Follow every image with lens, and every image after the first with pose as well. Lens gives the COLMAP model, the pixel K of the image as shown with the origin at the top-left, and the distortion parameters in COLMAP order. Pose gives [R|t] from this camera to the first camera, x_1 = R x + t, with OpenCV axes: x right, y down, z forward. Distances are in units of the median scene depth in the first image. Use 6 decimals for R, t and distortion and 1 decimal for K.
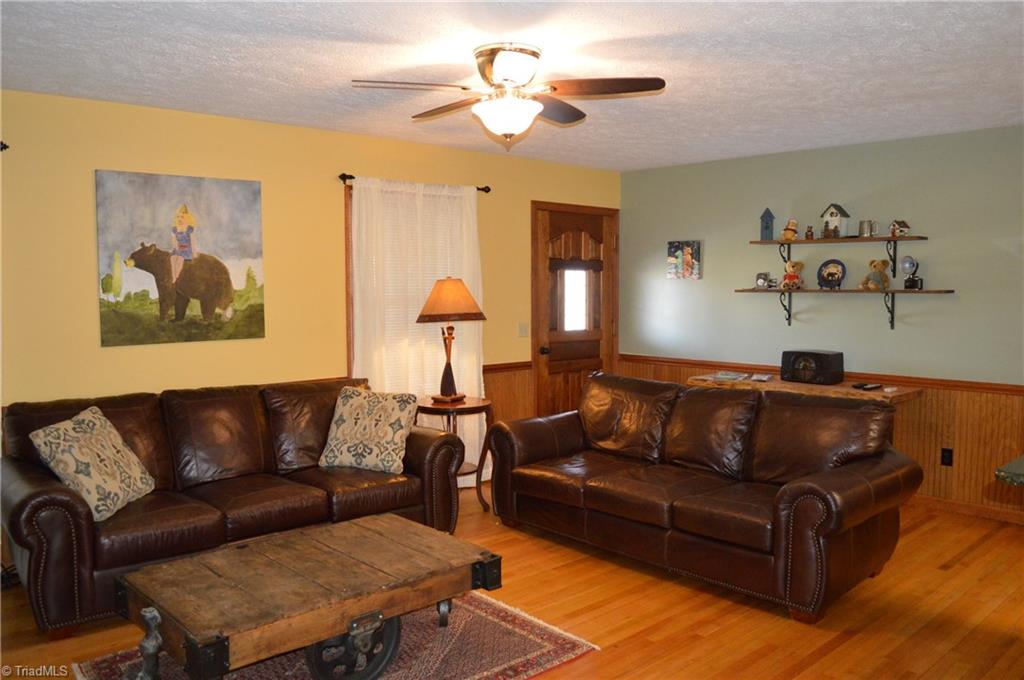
lens RADIAL K [[815.0, 0, 510.1], [0, 815.0, 339.7], [0, 0, 1]] dist [-0.084542, 0.007045]
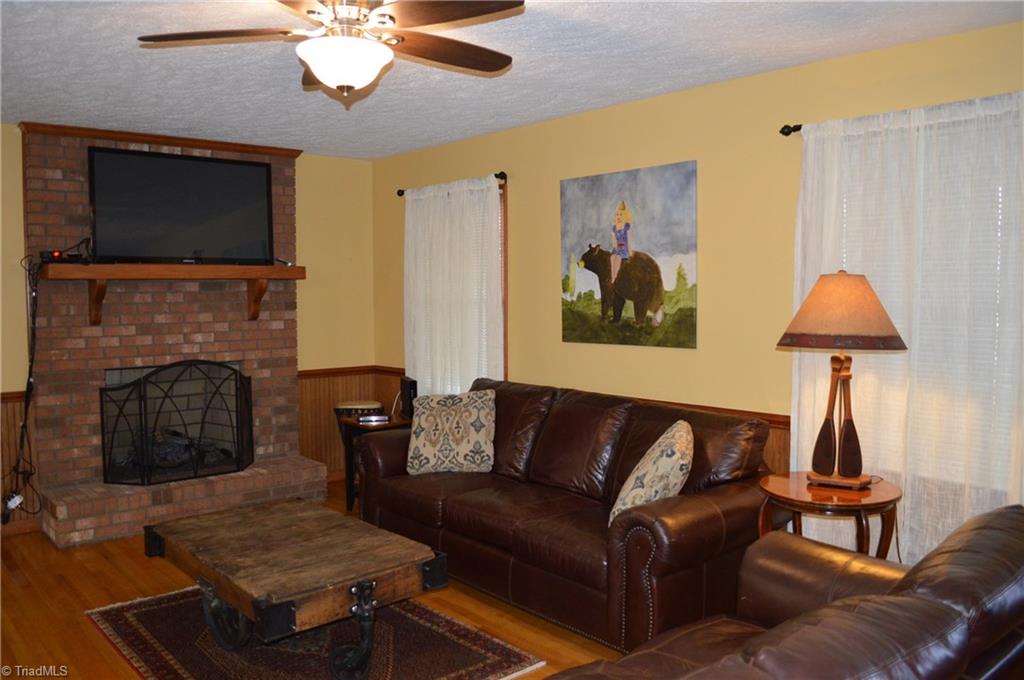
lens RADIAL K [[815.0, 0, 509.7], [0, 815.0, 343.3], [0, 0, 1]] dist [-0.084542, 0.007045]
pose [[-0.021213, 0.068414, -0.997431, 0.566682], [-0.060263, 0.995754, 0.069580, -0.058326], [0.997957, 0.061584, -0.017000, 0.884051]]
